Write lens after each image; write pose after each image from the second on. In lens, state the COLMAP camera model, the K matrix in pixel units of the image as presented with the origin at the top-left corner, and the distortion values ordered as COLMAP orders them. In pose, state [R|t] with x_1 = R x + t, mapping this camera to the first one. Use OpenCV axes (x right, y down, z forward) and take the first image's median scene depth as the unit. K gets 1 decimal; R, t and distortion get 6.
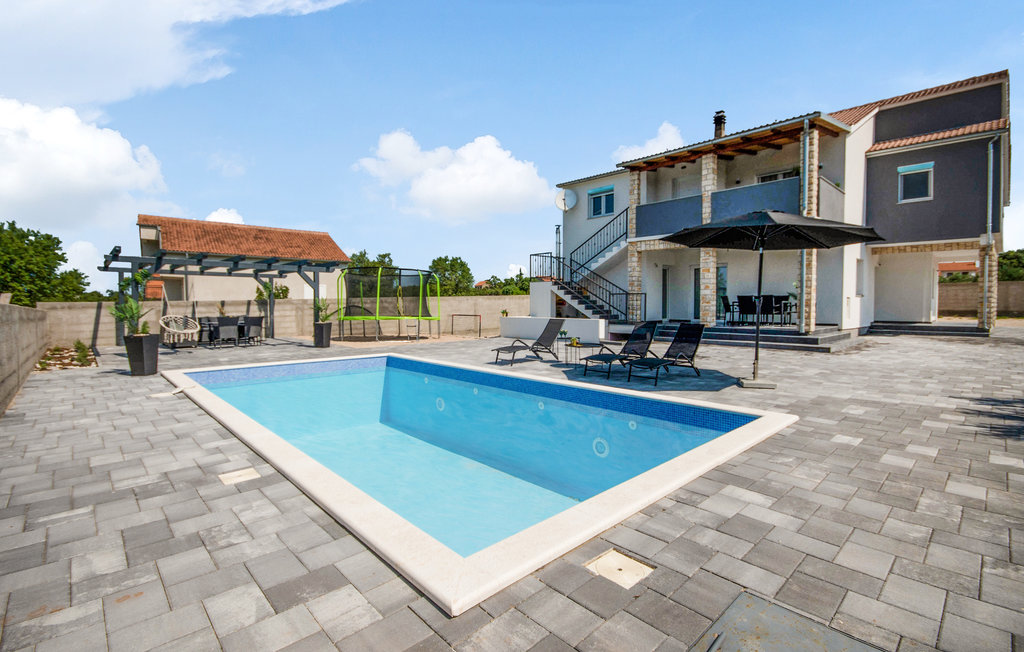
lens RADIAL K [[459.6, 0, 527.4], [0, 459.6, 322.6], [0, 0, 1]] dist [0.005804, -0.002826]
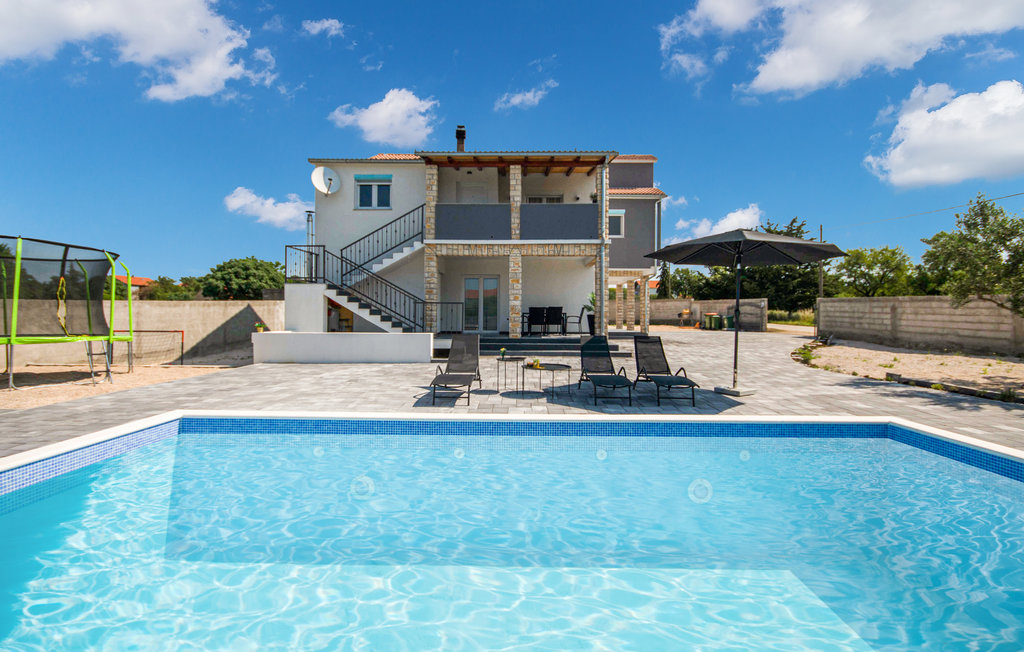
lens RADIAL K [[459.6, 0, 511.8], [0, 459.6, 318.7], [0, 0, 1]] dist [0.005804, -0.002826]
pose [[0.714351, -0.000752, 0.699787, -0.274763], [0.023348, 0.999468, -0.022761, -0.009572], [-0.699398, 0.032598, 0.713989, 0.270875]]
